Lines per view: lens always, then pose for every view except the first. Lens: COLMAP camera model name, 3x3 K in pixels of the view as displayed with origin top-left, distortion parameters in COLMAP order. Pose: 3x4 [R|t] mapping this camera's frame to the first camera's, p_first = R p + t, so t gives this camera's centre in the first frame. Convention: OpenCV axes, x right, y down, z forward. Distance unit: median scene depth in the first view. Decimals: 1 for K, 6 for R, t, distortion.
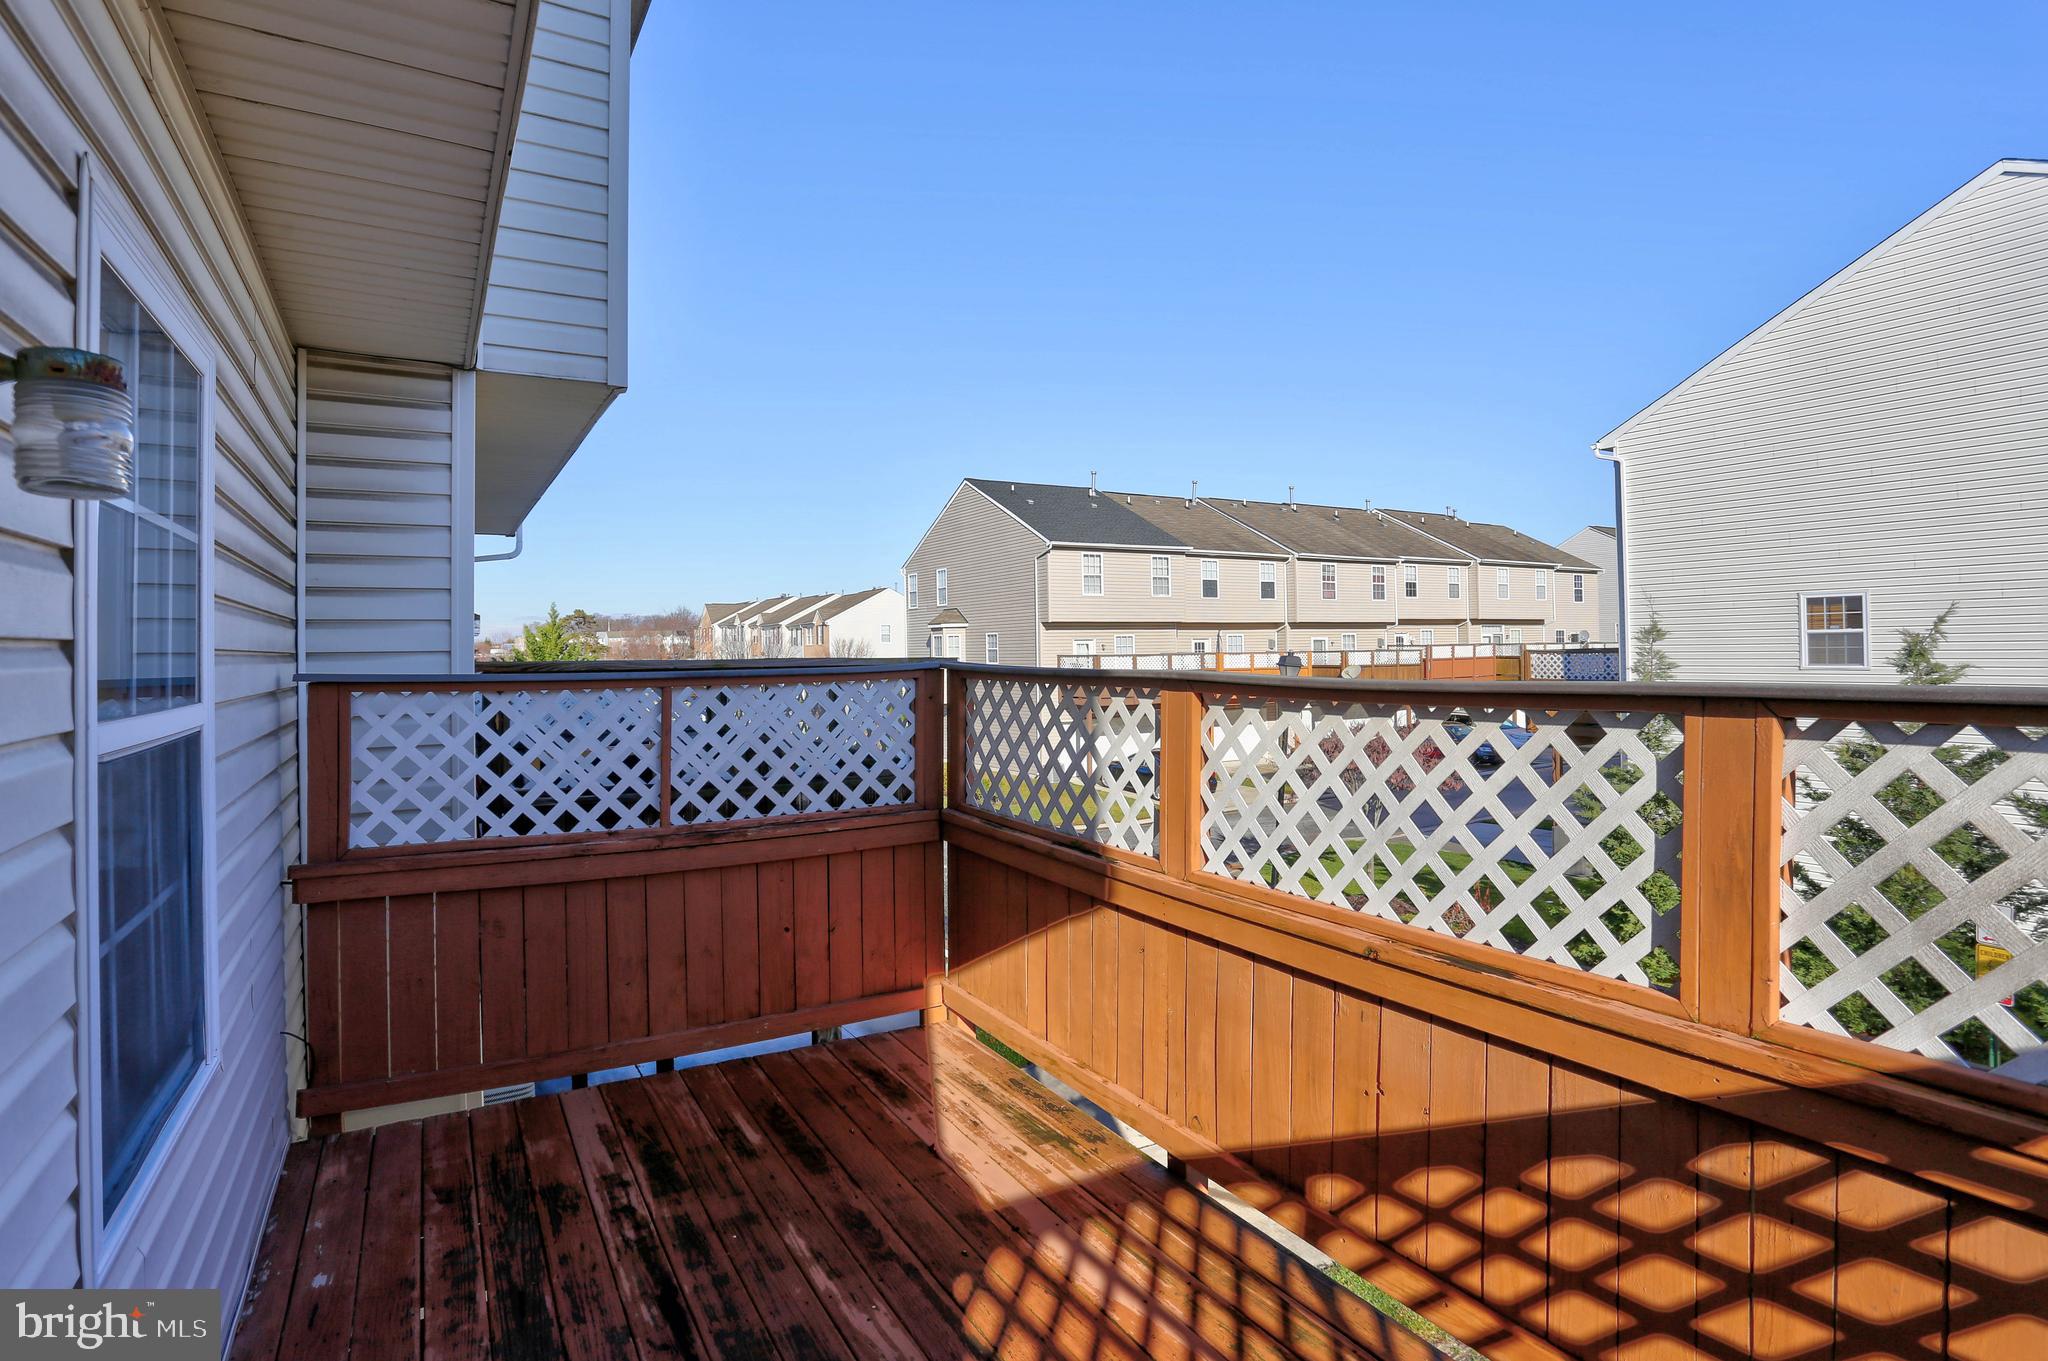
lens RADIAL K [[1033.6, 0, 1009.0], [0, 1033.6, 643.4], [0, 0, 1]] dist [-0.061597, 0.018008]
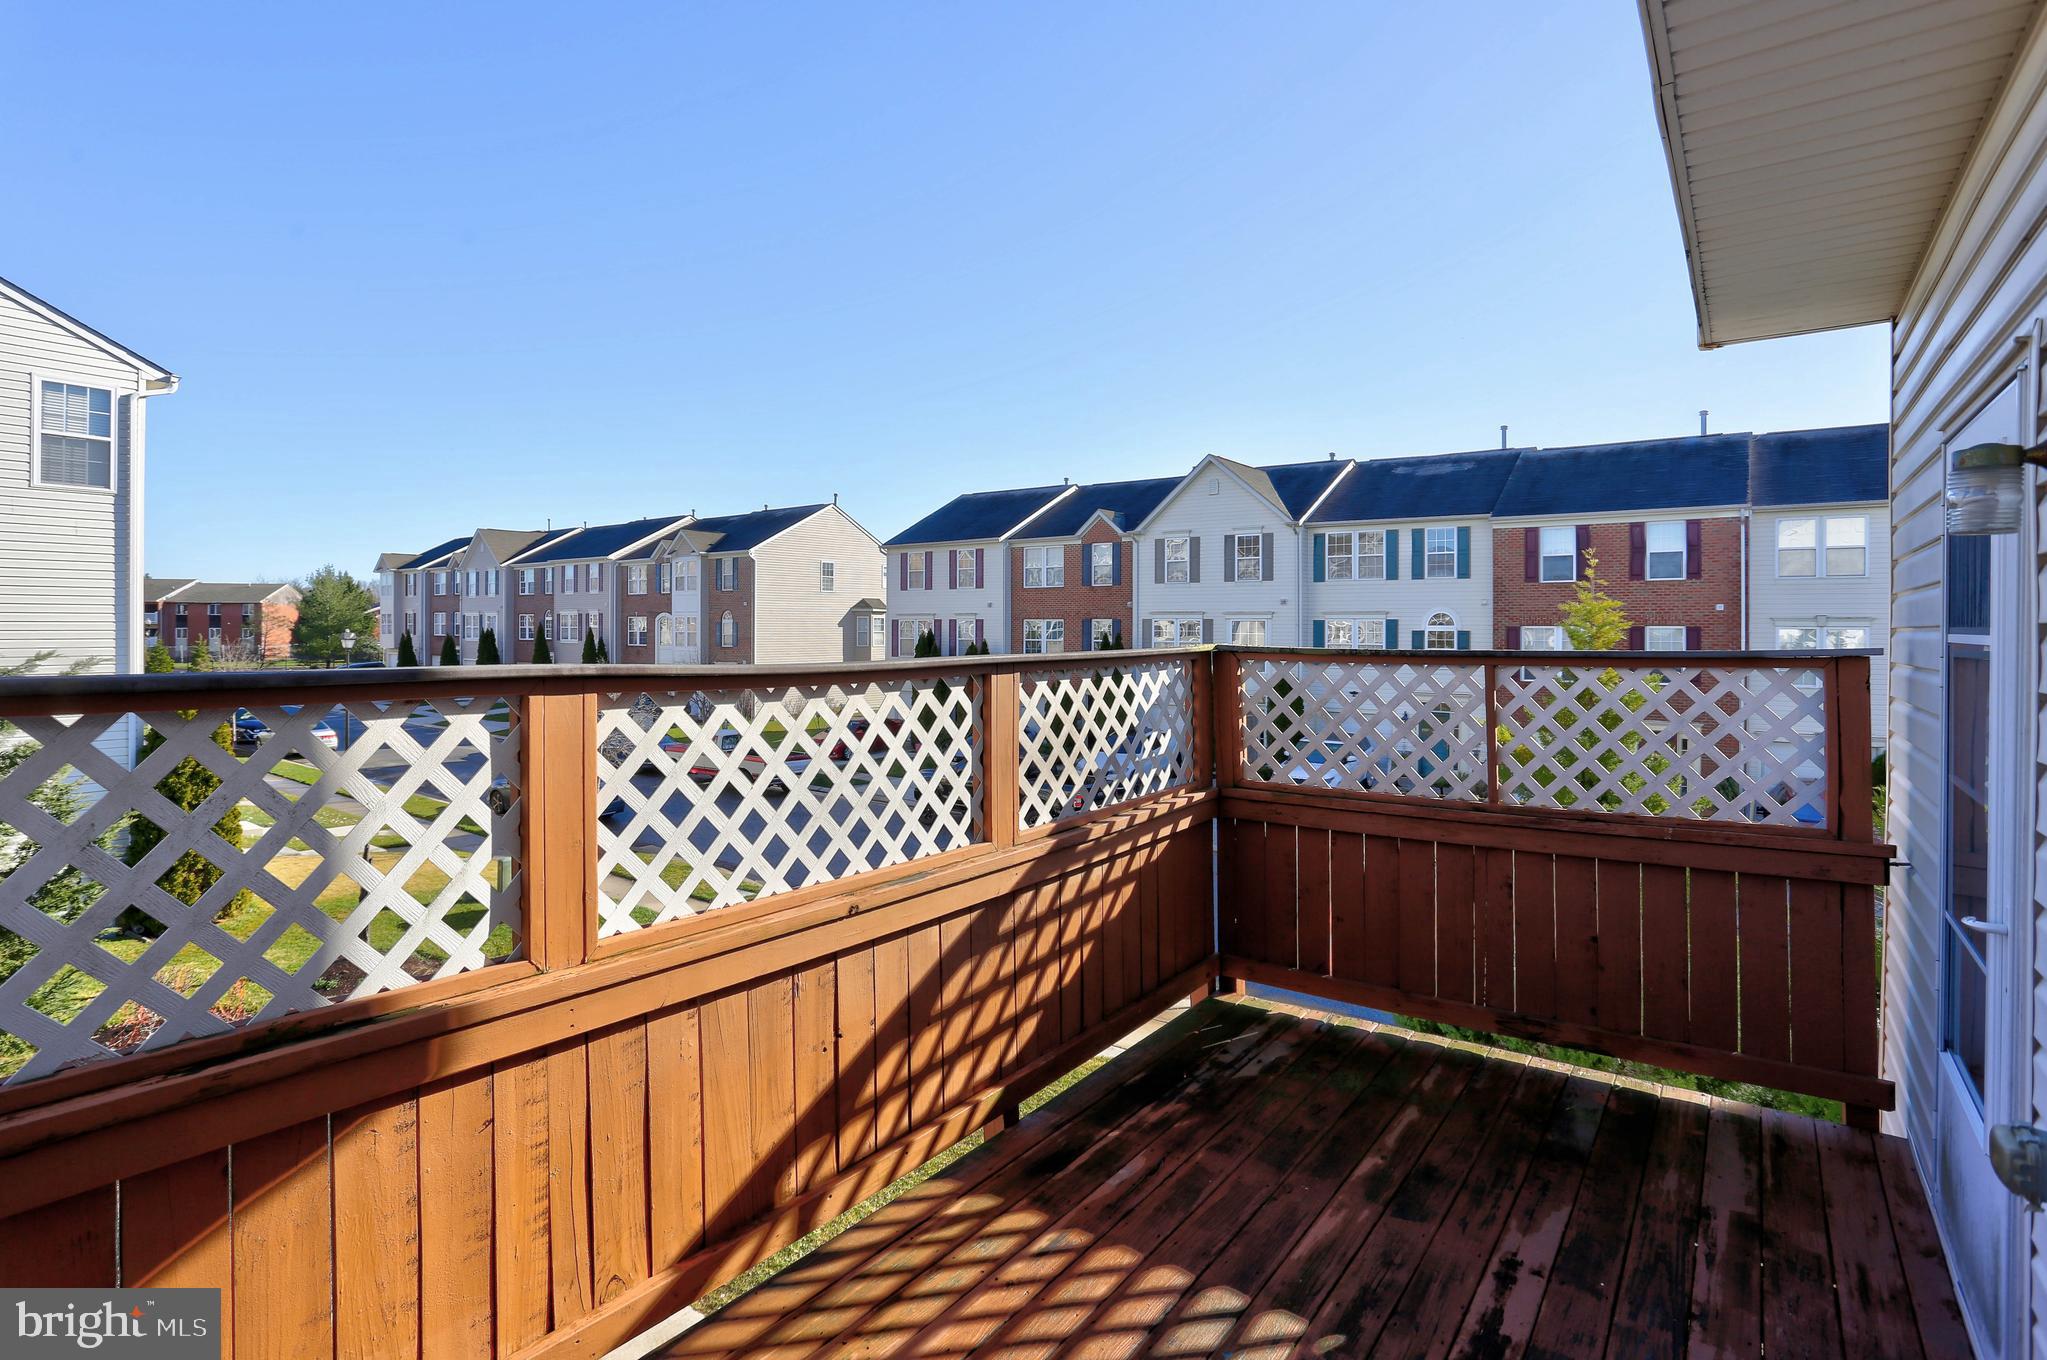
lens RADIAL K [[1033.1, 0, 1021.5], [0, 1033.1, 665.6], [0, 0, 1]] dist [-0.061597, 0.018008]
pose [[-0.411546, -0.015691, 0.911254, -1.046034], [-0.001887, 0.999864, 0.016364, 0.029376], [-0.911387, 0.005015, -0.411520, 1.846256]]
